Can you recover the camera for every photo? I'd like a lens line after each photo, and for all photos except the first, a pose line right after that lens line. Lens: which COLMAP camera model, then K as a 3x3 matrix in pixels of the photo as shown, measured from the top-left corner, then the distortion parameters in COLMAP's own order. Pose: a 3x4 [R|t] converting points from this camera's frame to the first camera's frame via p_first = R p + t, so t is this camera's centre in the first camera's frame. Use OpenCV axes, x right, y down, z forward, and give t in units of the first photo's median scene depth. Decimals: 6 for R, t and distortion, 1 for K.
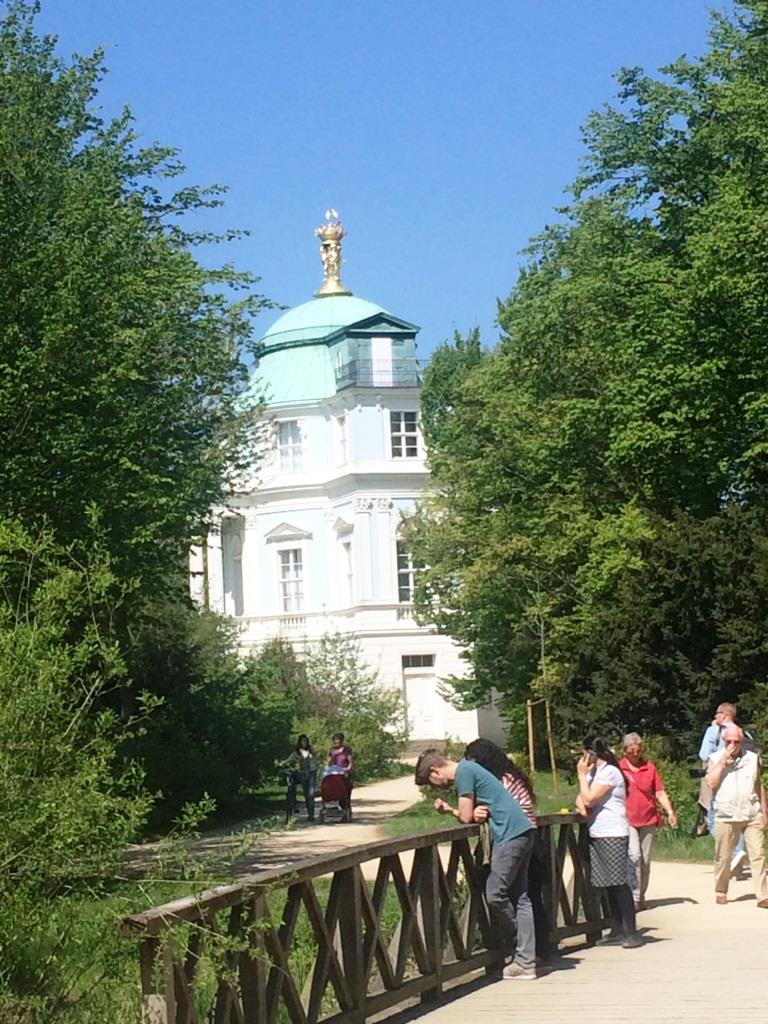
lens RADIAL K [[2497.0, 0, 384.0], [0, 2497.0, 512.0], [0, 0, 1]] dist [0.067640, 0.144771]
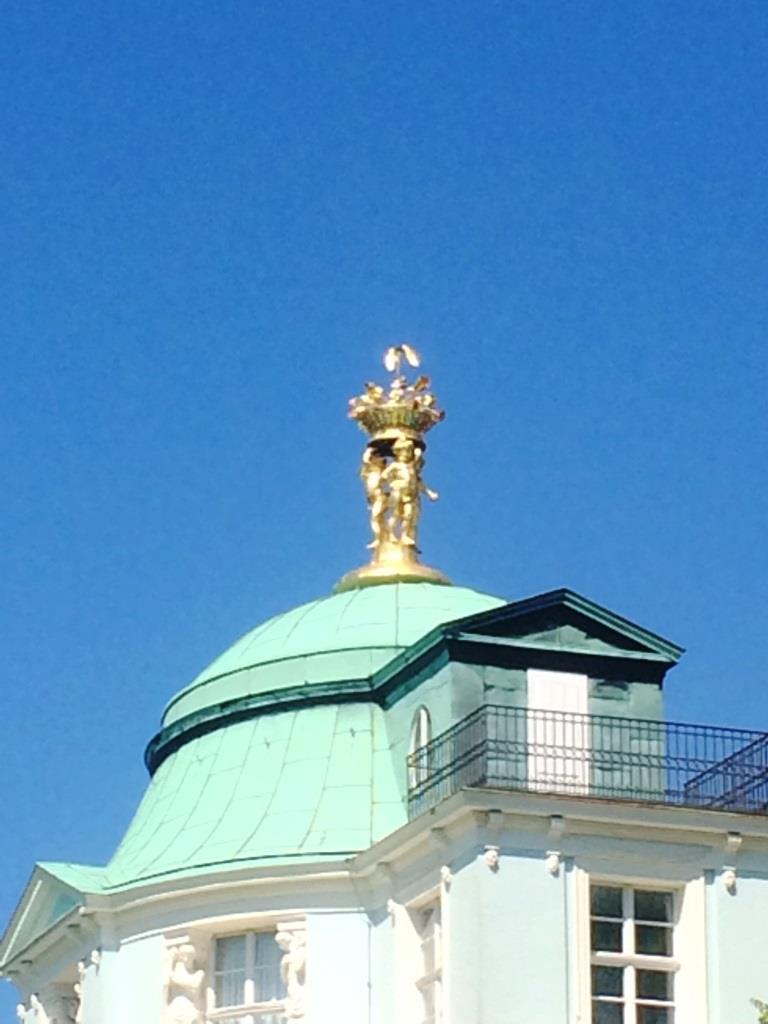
lens RADIAL K [[4278.4, 0, 384.0], [0, 4278.4, 512.0], [0, 0, 1]] dist [-0.148727, -2.631130]
pose [[0.998856, 0.047791, 0.001397, -0.024241], [-0.046192, 0.972159, -0.229724, 0.034636], [-0.012337, 0.229397, 0.973255, 0.464903]]
